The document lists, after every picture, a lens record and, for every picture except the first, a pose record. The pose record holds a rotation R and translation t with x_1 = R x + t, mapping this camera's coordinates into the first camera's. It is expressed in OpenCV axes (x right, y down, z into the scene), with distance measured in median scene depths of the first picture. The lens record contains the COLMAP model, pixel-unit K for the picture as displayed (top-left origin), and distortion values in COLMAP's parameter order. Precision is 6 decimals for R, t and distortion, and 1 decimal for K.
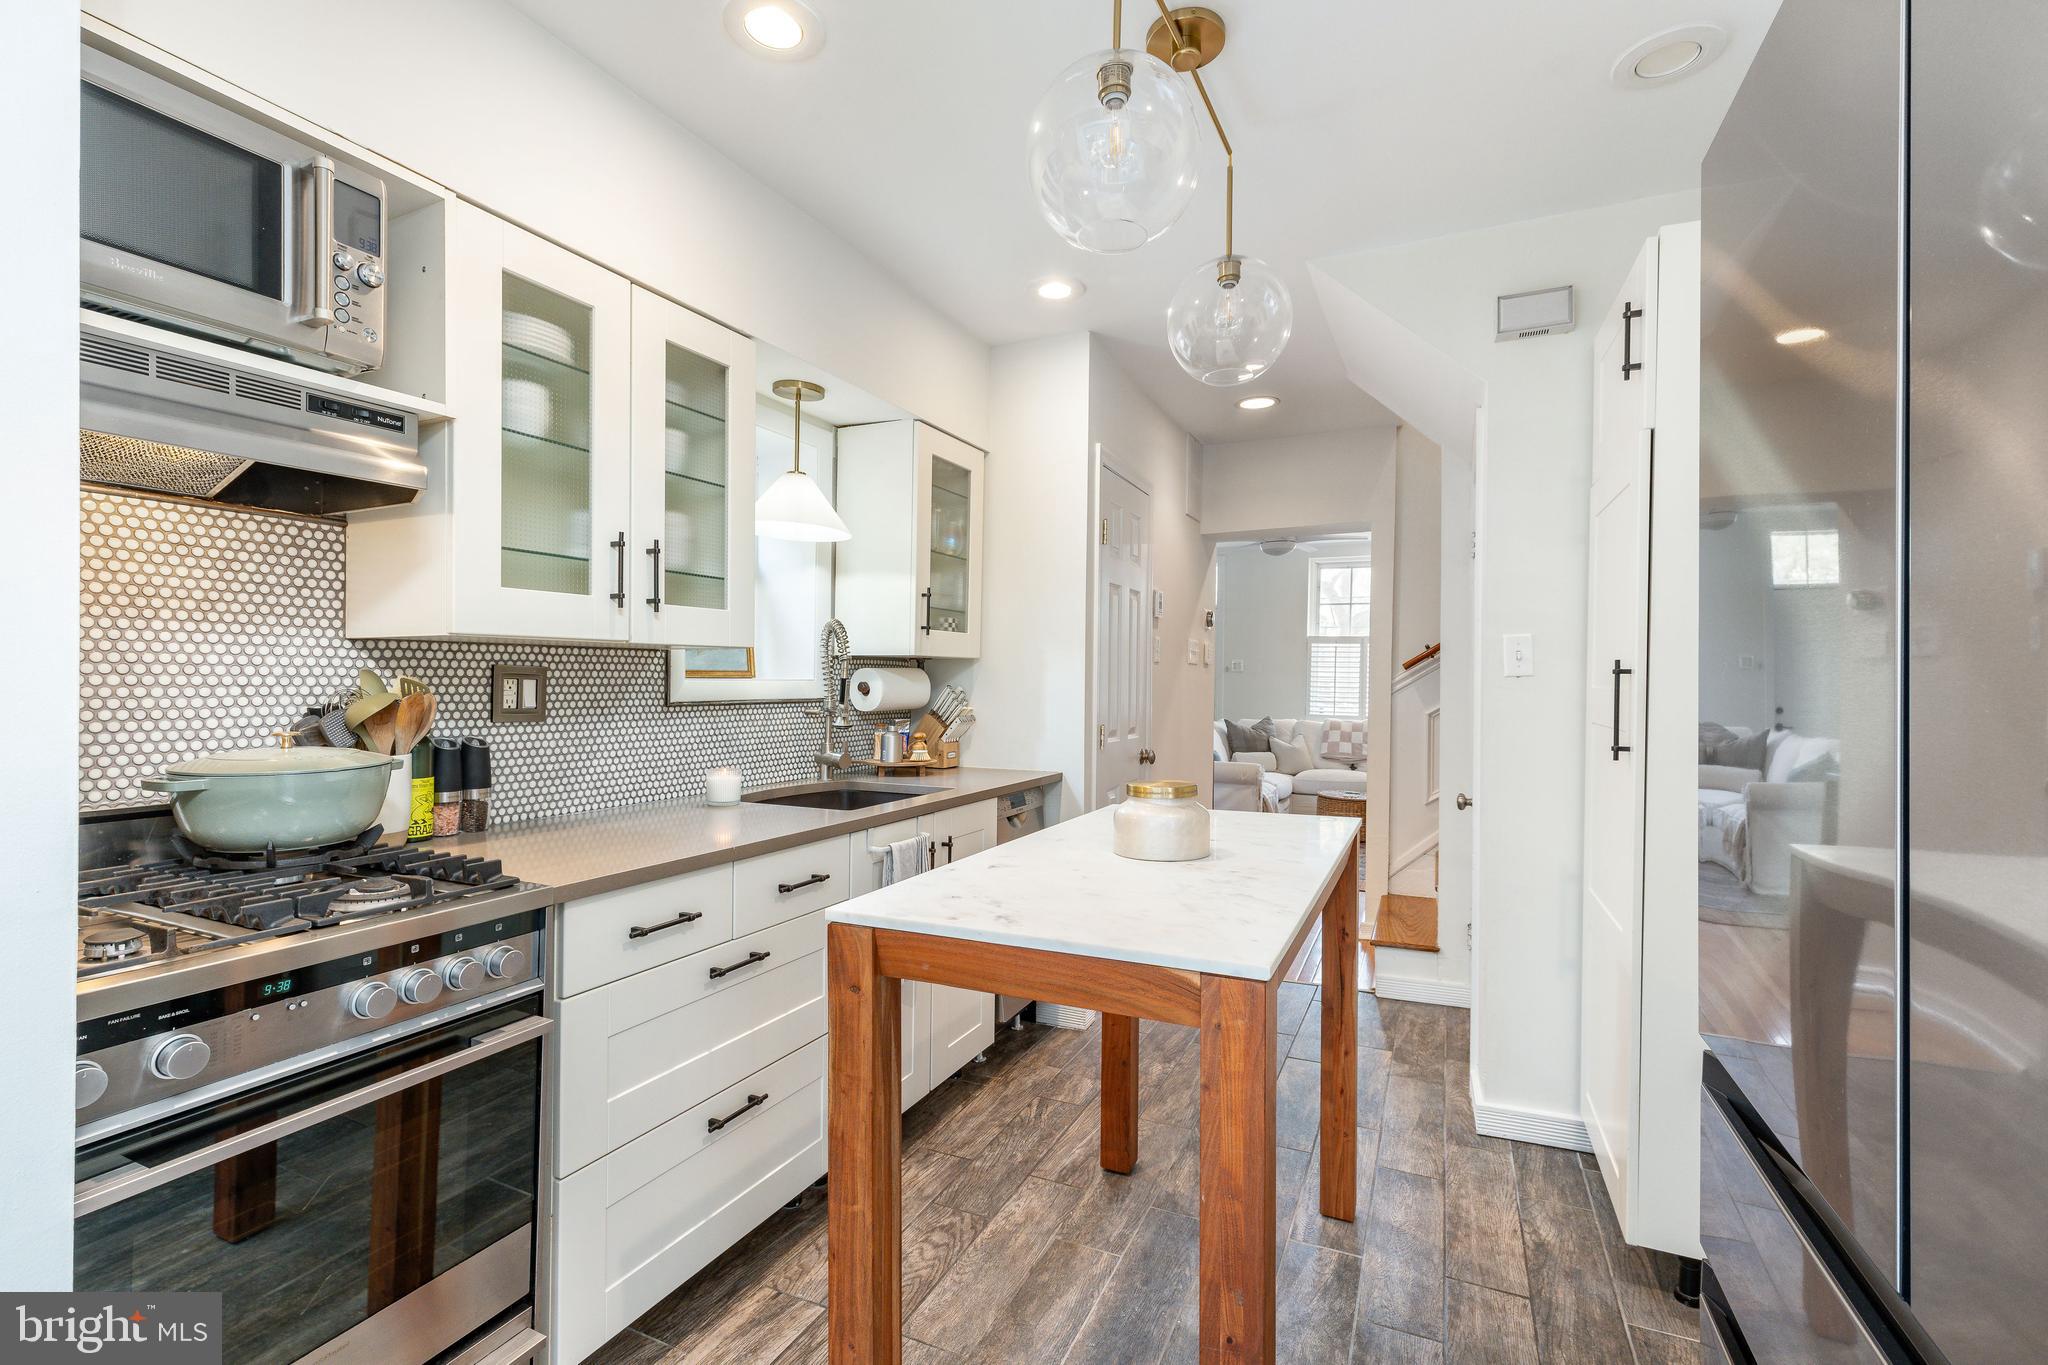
lens RADIAL K [[911.8, 0, 1021.9], [0, 911.8, 683.5], [0, 0, 1]] dist [-0.000698, -0.000355]
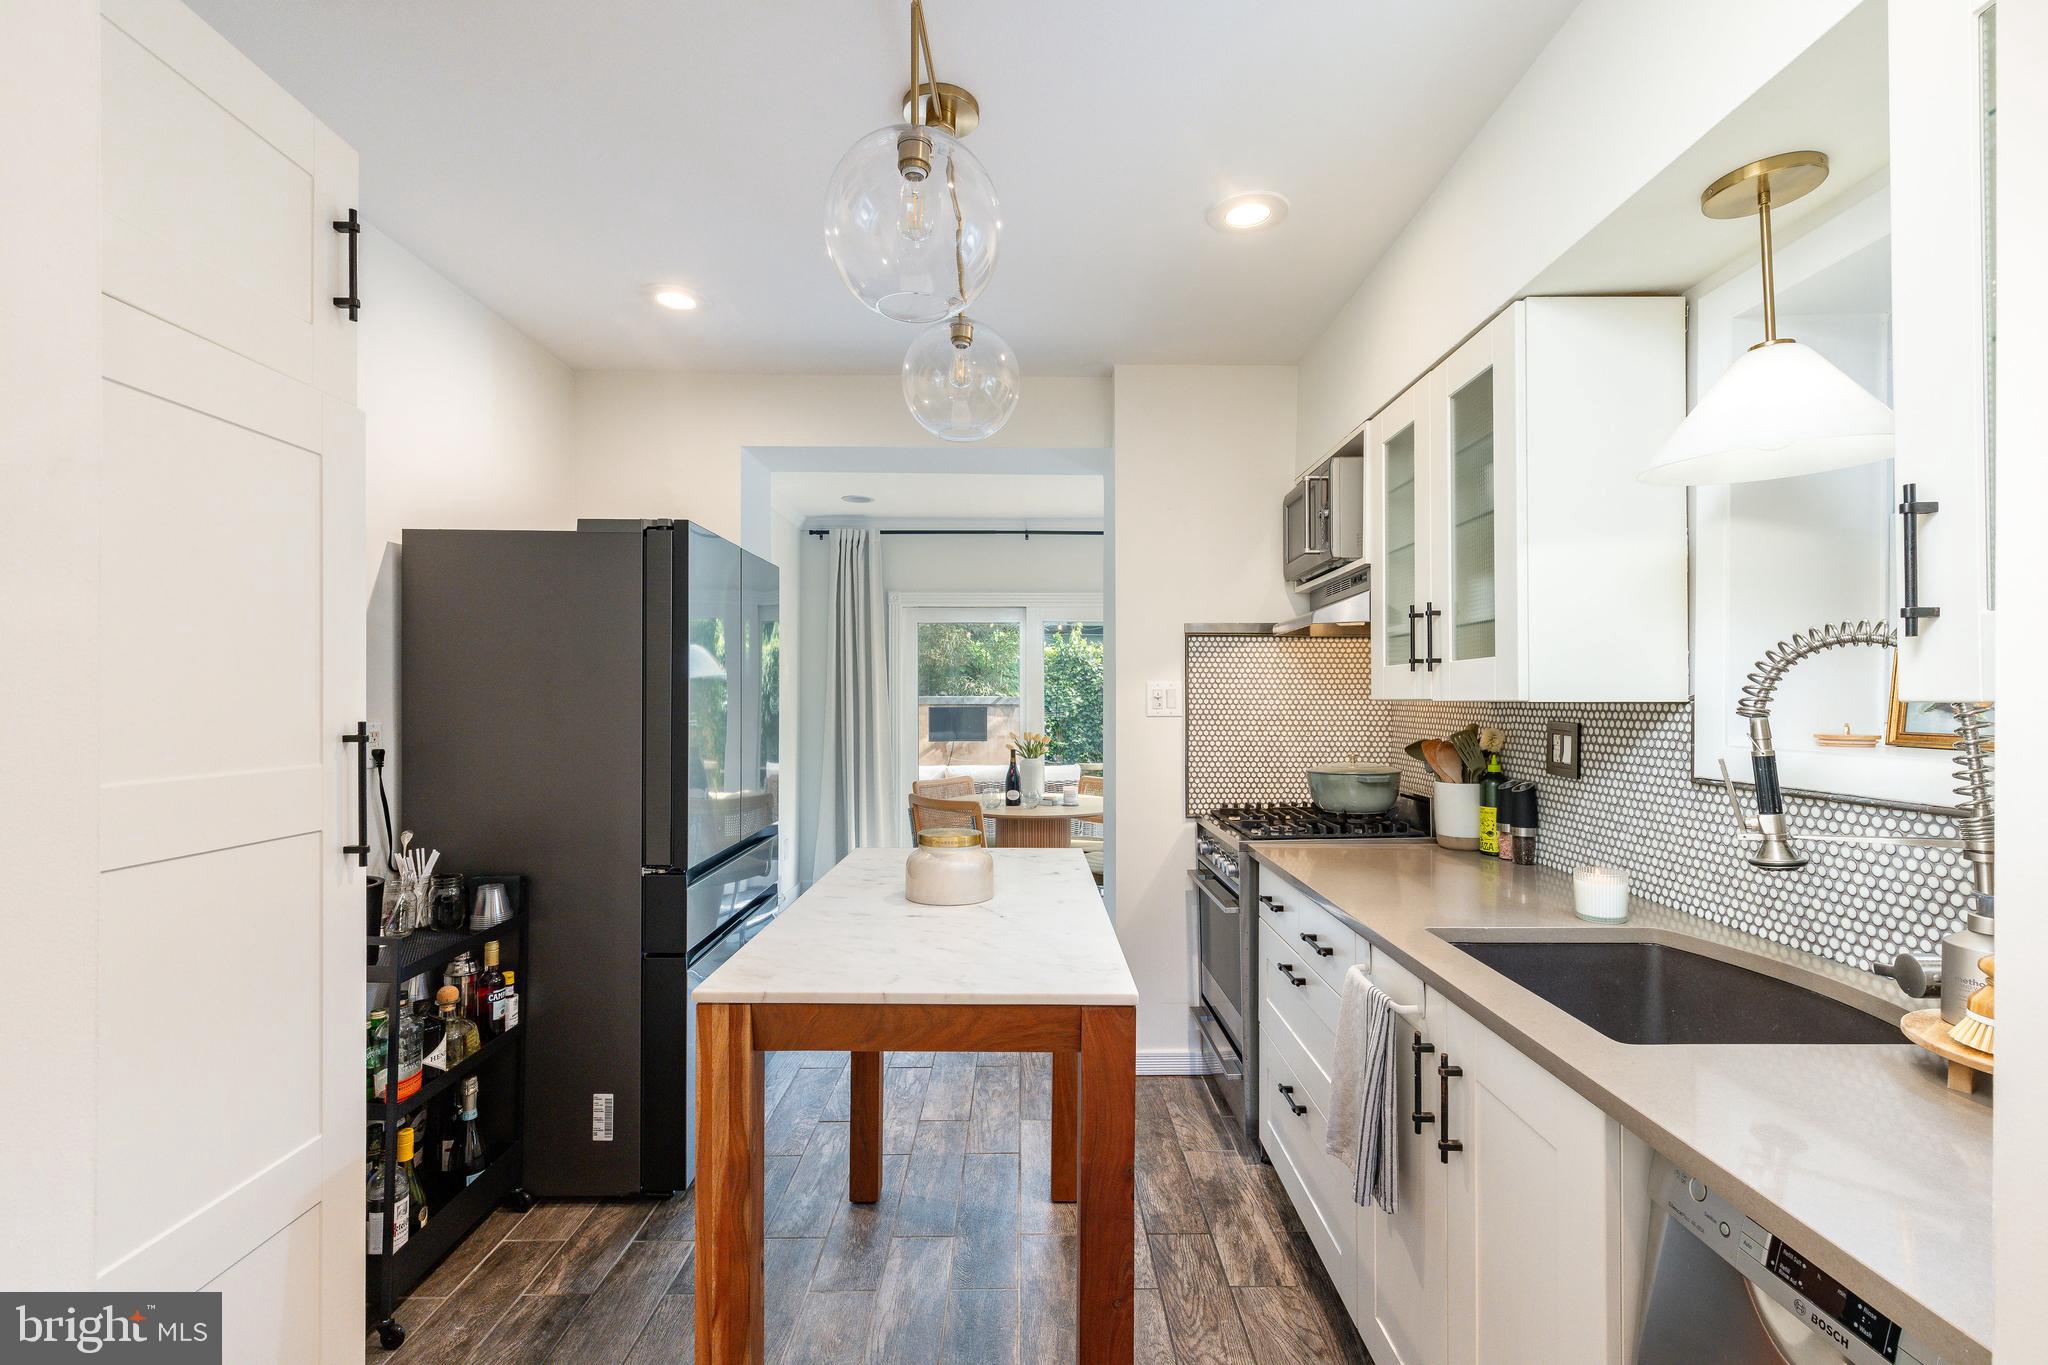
lens RADIAL K [[911.8, 0, 1025.8], [0, 911.8, 690.5], [0, 0, 1]] dist [-0.000698, -0.000355]
pose [[-0.908459, -0.007439, -0.417907, 0.435539], [-0.004612, 0.999959, -0.007773, -0.044432], [0.417948, -0.005134, -0.908457, 1.686456]]
